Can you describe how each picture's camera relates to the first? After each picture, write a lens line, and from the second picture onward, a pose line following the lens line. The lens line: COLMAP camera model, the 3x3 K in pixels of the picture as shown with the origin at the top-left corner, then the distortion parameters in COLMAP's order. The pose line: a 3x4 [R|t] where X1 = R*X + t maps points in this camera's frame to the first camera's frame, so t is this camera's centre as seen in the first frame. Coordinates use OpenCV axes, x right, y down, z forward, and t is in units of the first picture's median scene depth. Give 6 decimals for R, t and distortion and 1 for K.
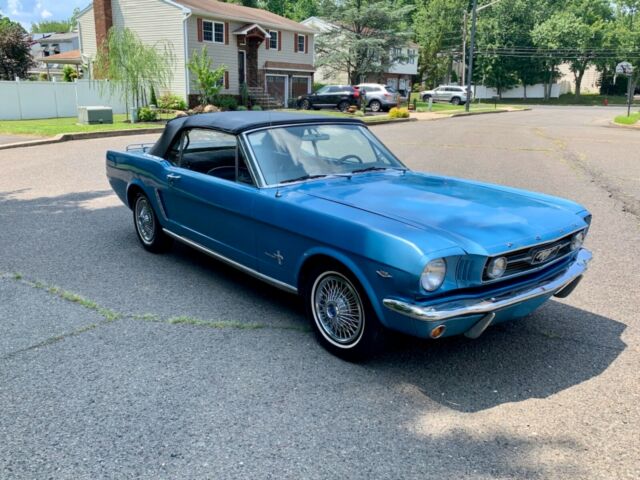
lens RADIAL K [[550.3, 0, 313.3], [0, 550.3, 239.3], [0, 0, 1]] dist [-0.001496, 0.012793]
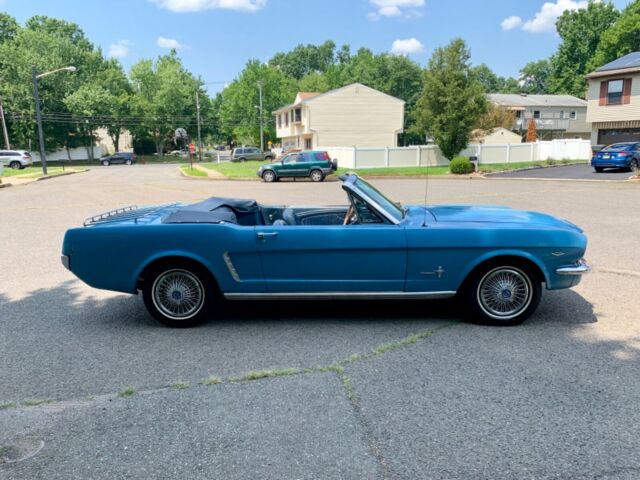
lens RADIAL K [[507.9, 0, 316.5], [0, 507.9, 242.1], [0, 0, 1]] dist [0.005136, -0.000899]
pose [[0.660795, -0.156945, 0.733974, -0.114861], [0.222273, 0.974949, 0.008360, -0.011263], [-0.716899, 0.157619, 0.679126, 0.039221]]
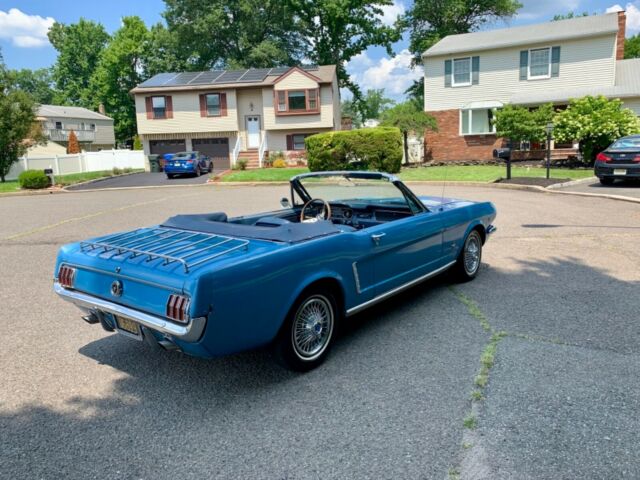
lens RADIAL K [[507.9, 0, 316.5], [0, 507.9, 242.1], [0, 0, 1]] dist [0.005136, -0.000899]
pose [[-0.208128, -0.181967, 0.961026, -0.141556], [0.292041, 0.926162, 0.238613, -0.045145], [-0.933485, 0.330321, -0.139619, 0.160312]]
